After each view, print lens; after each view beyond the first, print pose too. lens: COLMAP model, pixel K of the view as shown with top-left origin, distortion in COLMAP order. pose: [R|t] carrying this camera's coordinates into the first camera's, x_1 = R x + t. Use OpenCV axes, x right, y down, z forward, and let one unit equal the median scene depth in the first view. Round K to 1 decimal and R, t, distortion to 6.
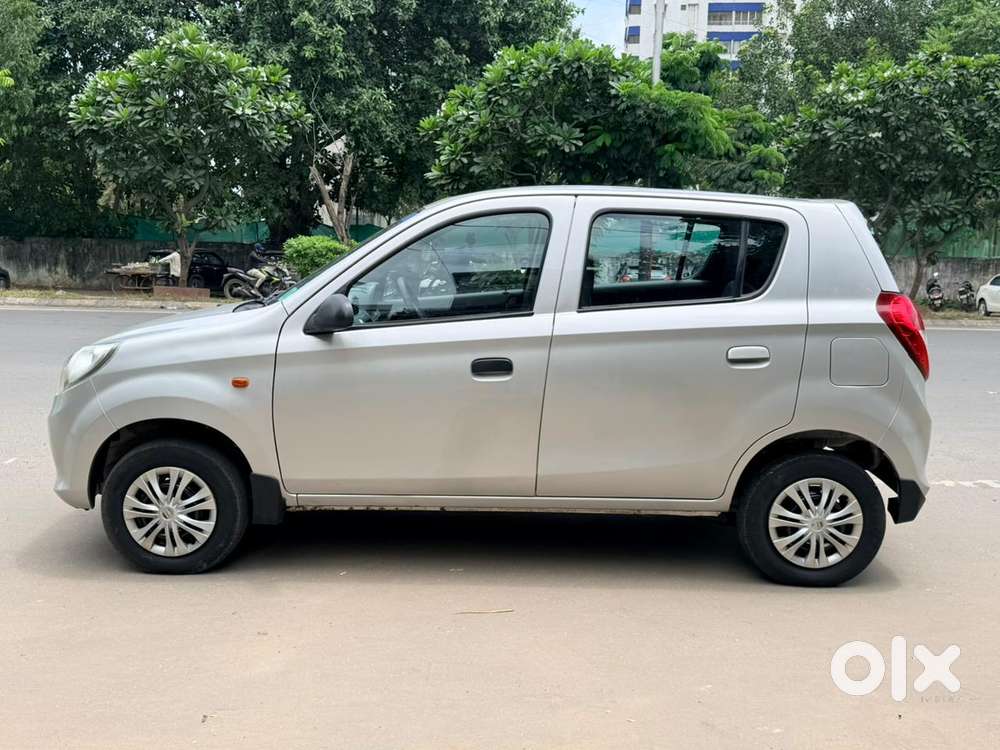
lens RADIAL K [[1034.3, 0, 500.0], [0, 1034.3, 375.0], [0, 0, 1]] dist [0.194184, -0.429194]
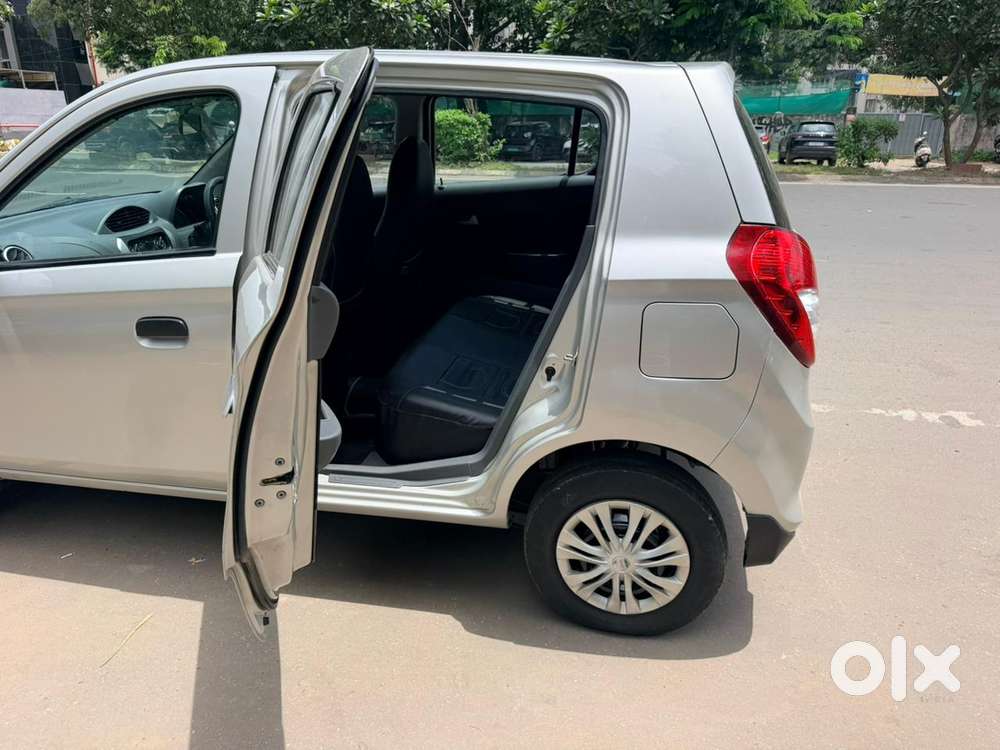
lens RADIAL K [[726.8, 0, 500.0], [0, 726.8, 375.0], [0, 0, 1]] dist [-0.015383, 0.006675]
pose [[0.979122, 0.049272, -0.197211, 0.072279], [-0.003567, 0.974194, 0.225684, -0.020254], [0.203241, -0.220269, 0.954031, 0.128244]]
